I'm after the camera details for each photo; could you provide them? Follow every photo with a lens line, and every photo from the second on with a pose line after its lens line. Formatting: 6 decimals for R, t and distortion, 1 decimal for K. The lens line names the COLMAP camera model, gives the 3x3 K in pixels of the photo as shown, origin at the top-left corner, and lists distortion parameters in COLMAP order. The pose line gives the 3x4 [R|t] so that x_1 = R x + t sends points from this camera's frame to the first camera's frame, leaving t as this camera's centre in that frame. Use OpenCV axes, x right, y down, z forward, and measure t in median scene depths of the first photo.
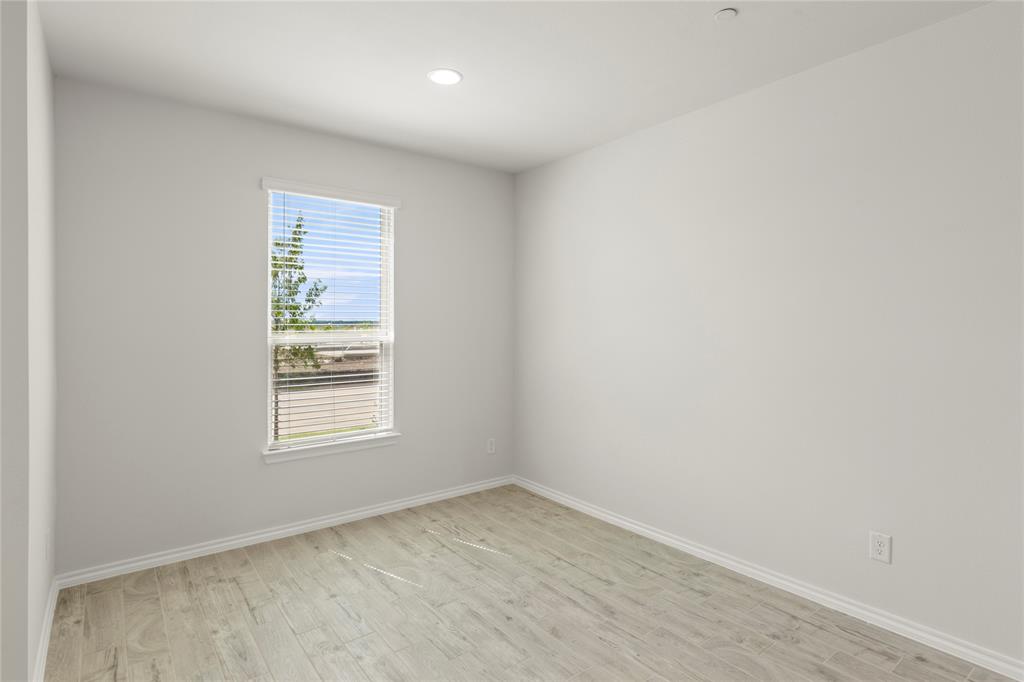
lens RADIAL K [[527.1, 0, 518.5], [0, 527.1, 329.3], [0, 0, 1]] dist [0.001391, -0.000833]
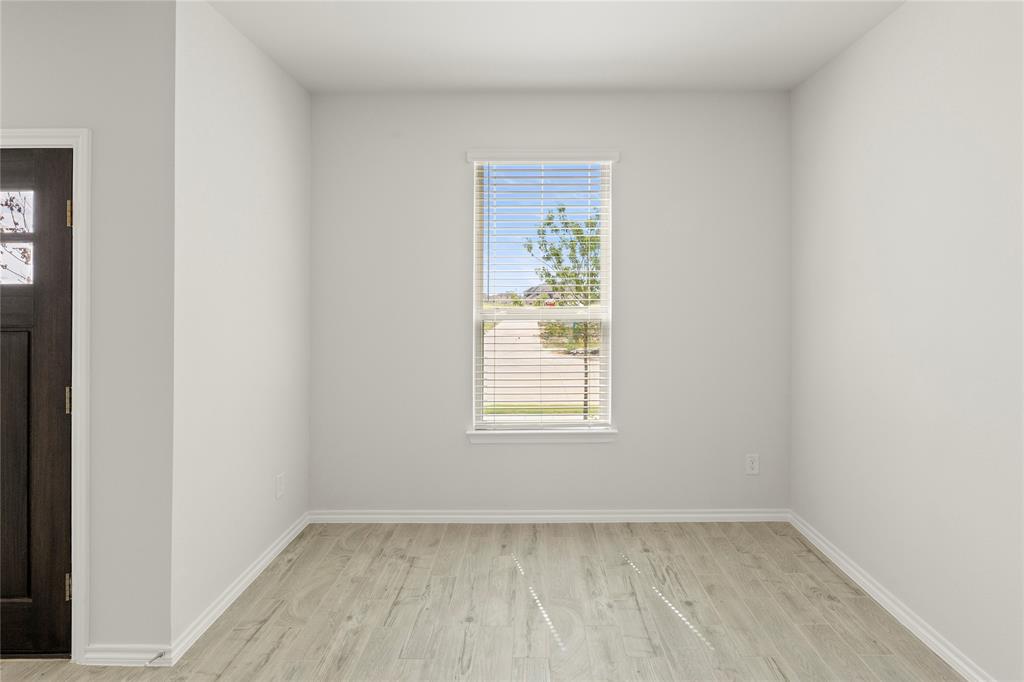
lens RADIAL K [[502.8, 0, 524.4], [0, 502.8, 302.7], [0, 0, 1]] dist [-0.004633, -0.001155]
pose [[0.788079, -0.000641, -0.615574, 0.169180], [-0.002244, 0.999990, -0.003914, -0.001321], [0.615570, 0.004466, 0.788069, 0.324616]]
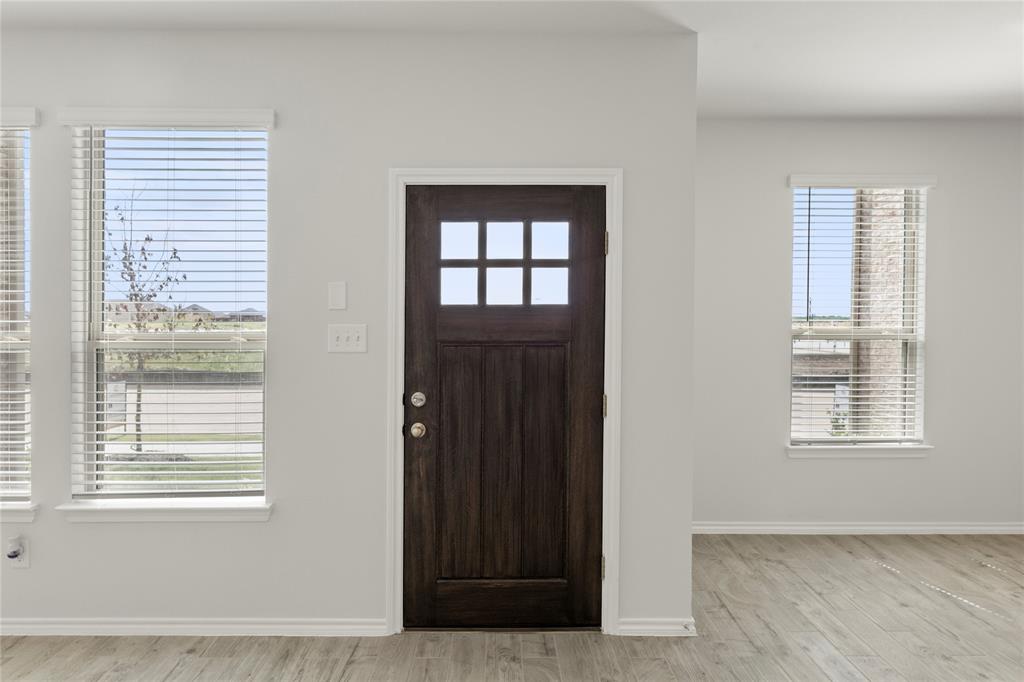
lens RADIAL K [[590.7, 0, 511.9], [0, 590.7, 323.6], [0, 0, 1]] dist [-0.002709, -0.000373]
pose [[0.792654, 0.010829, -0.609576, -0.210440], [-0.011345, 0.999931, 0.003012, 0.000297], [0.609566, 0.004529, 0.792722, -0.221580]]
